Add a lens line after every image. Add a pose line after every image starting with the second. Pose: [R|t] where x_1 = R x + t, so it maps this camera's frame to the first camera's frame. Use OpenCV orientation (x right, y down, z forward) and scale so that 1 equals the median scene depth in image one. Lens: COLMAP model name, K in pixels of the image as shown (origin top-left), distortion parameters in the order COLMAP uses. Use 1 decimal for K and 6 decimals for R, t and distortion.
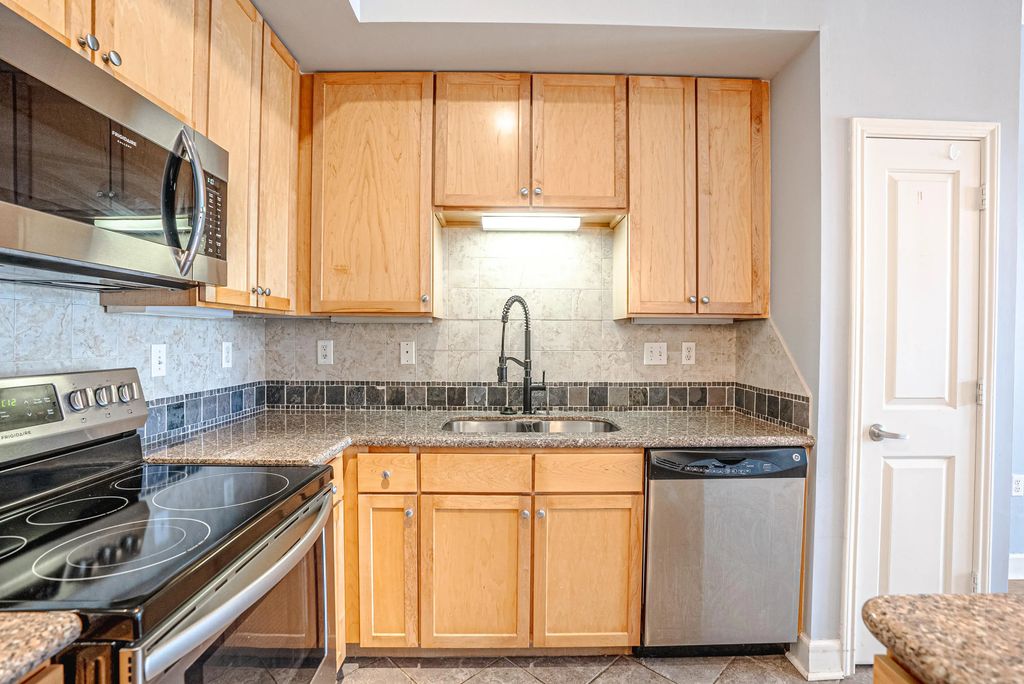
lens RADIAL K [[483.0, 0, 520.7], [0, 483.0, 343.7], [0, 0, 1]] dist [-0.047218, 0.006494]
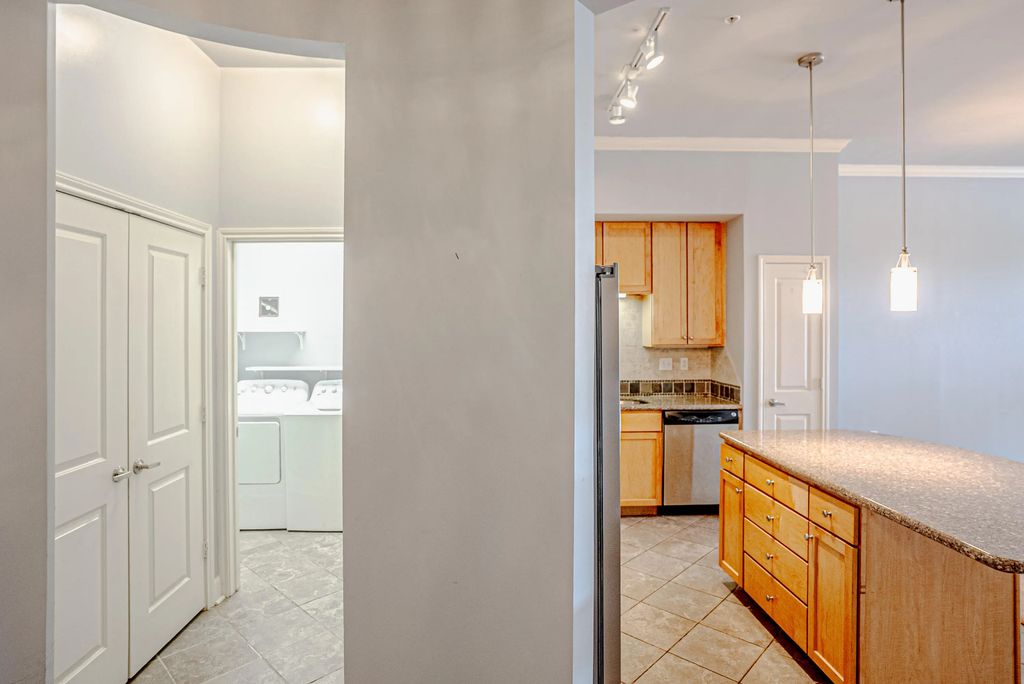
lens RADIAL K [[558.7, 0, 507.1], [0, 558.7, 332.5], [0, 0, 1]] dist [-0.040231, 0.005496]
pose [[0.999946, -0.009010, 0.005175, -0.386844], [0.009044, 0.999937, -0.006581, -0.105606], [-0.005116, 0.006627, 0.999965, -1.290518]]
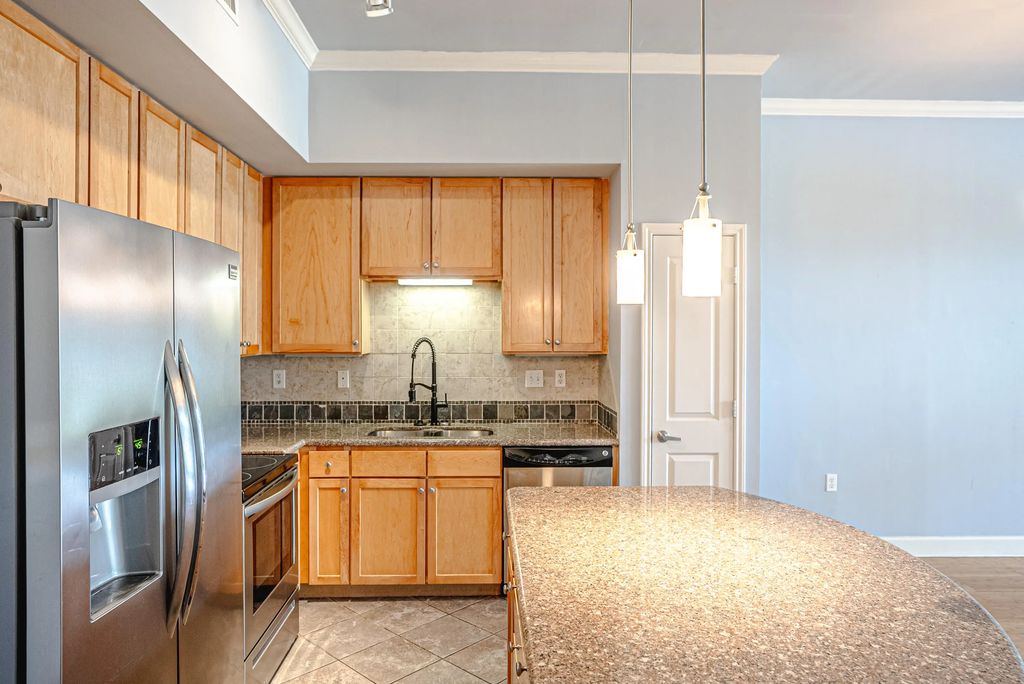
lens RADIAL K [[660.0, 0, 510.4], [0, 660.0, 332.7], [0, 0, 1]] dist [-0.019117, -0.001820]
pose [[0.999912, -0.004279, 0.012524, 0.226229], [0.004390, 0.999951, -0.008868, -0.102667], [-0.012486, 0.008923, 0.999882, -0.912026]]
